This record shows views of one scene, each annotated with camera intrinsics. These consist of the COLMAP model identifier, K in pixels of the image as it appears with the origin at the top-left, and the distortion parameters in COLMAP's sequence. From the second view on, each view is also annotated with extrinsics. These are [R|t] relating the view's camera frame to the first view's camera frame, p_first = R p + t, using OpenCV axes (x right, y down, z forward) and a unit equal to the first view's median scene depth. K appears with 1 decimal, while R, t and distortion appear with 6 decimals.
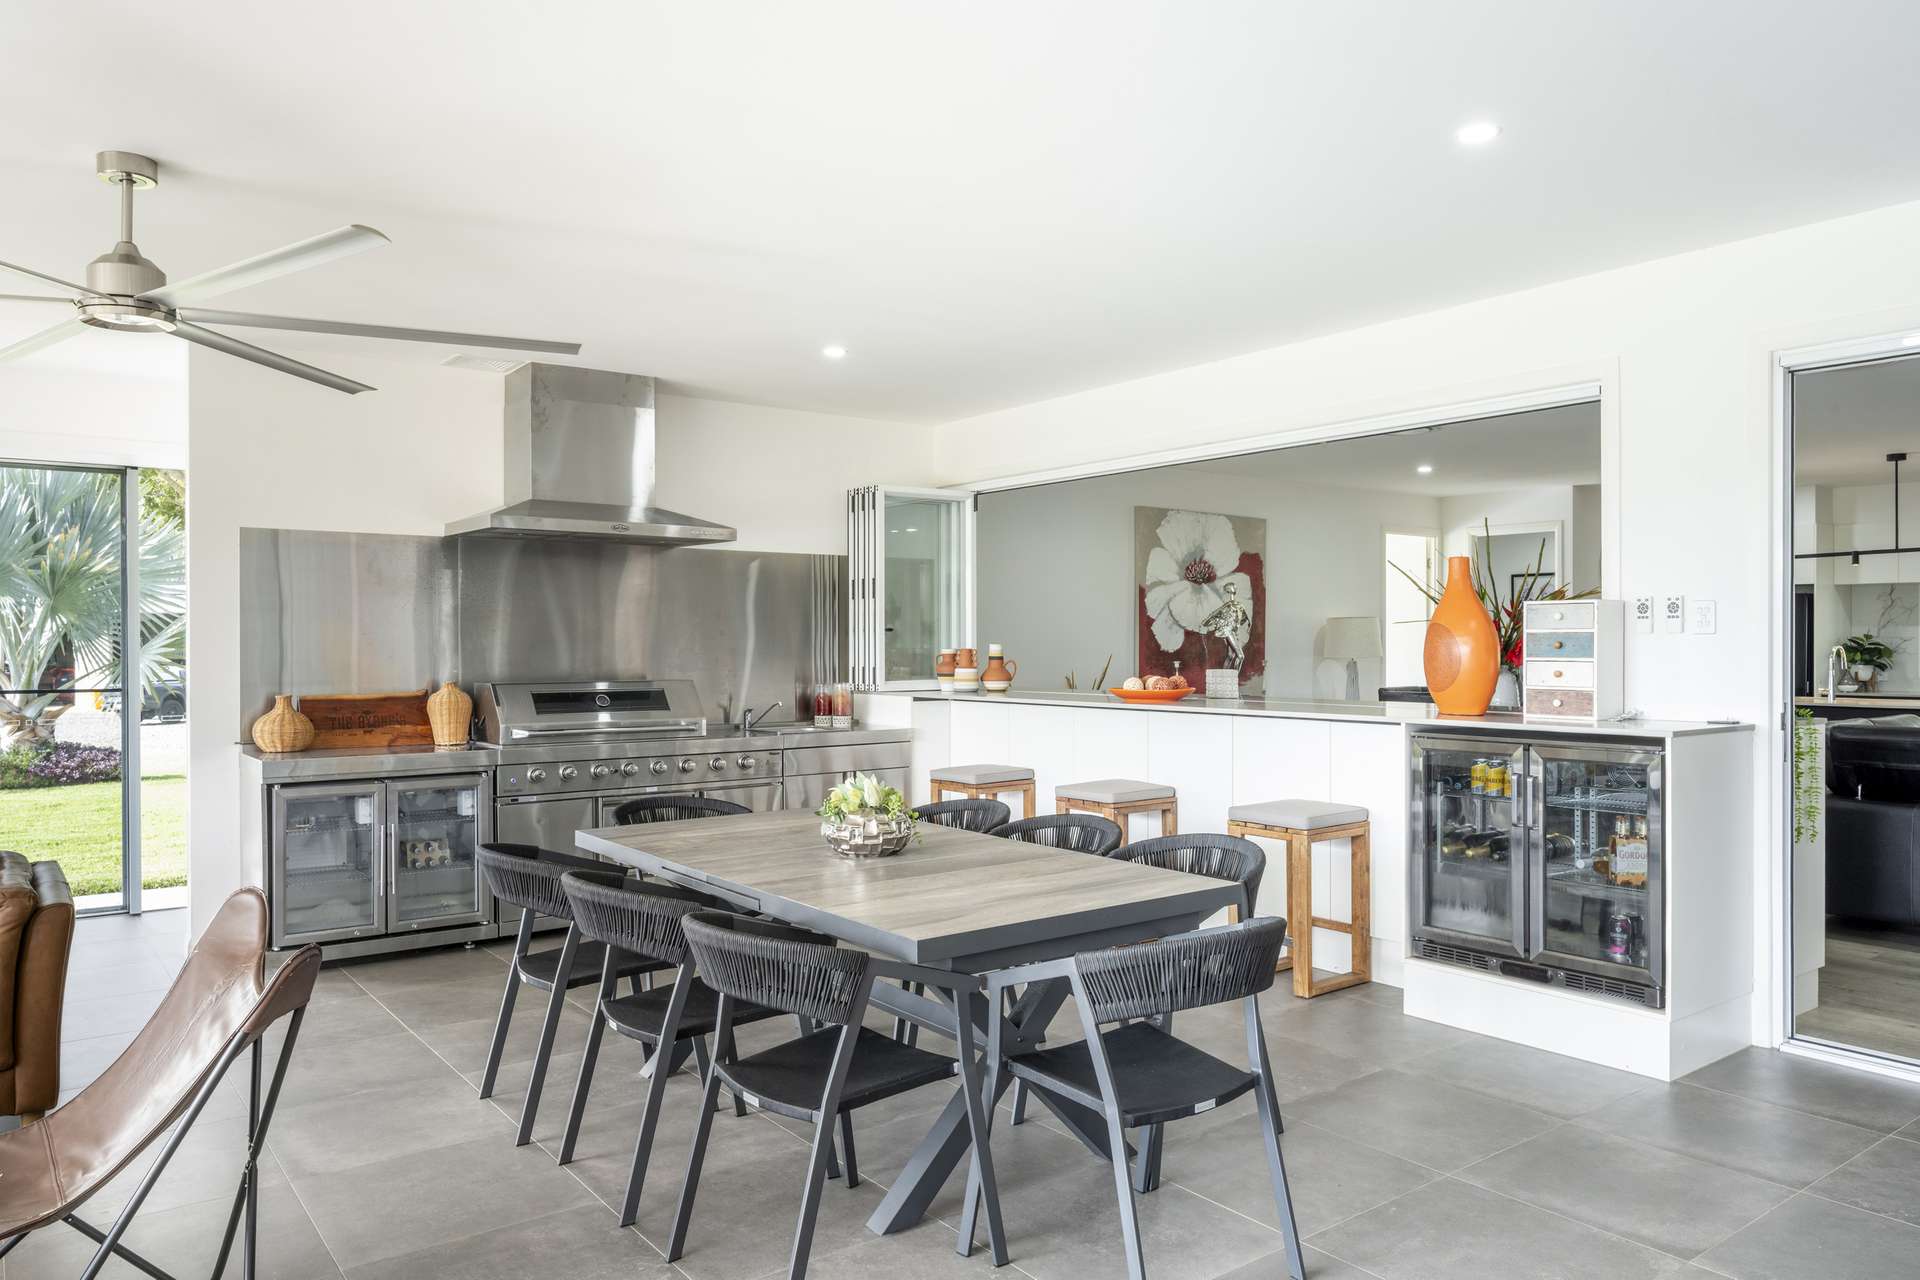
lens RADIAL K [[1317.3, 0, 960.0], [0, 1317.3, 640.0], [0, 0, 1]] dist [0.000072, -0.000274]
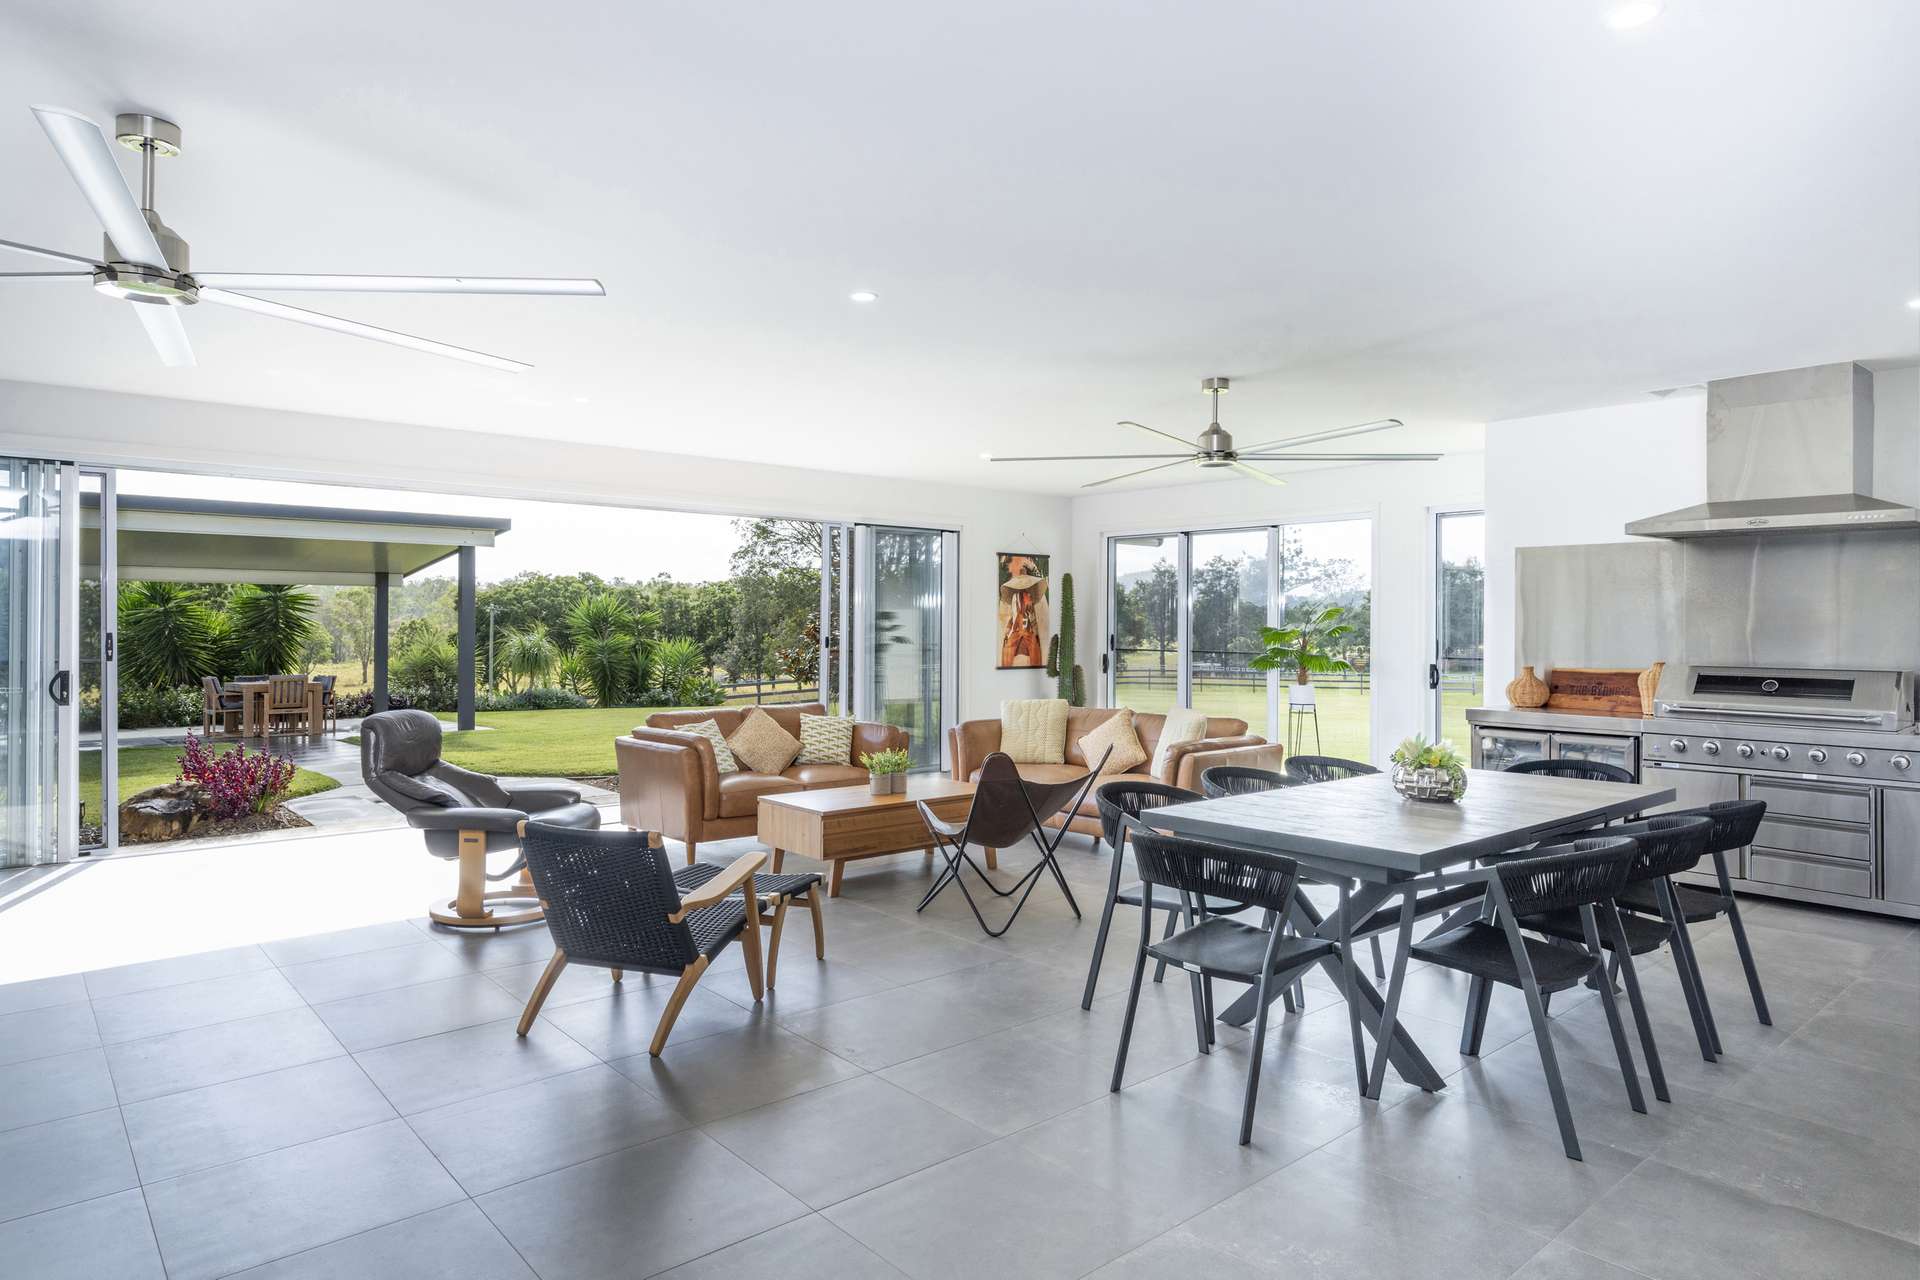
lens RADIAL K [[1108.9, 0, 960.0], [0, 1108.9, 640.0], [0, 0, 1]] dist [-0.000110, 0.000025]
pose [[0.055193, 0.013399, -0.998386, 0.601876], [-0.005099, 0.999901, 0.013138, 0.001136], [0.998463, 0.004365, 0.055256, 0.317290]]
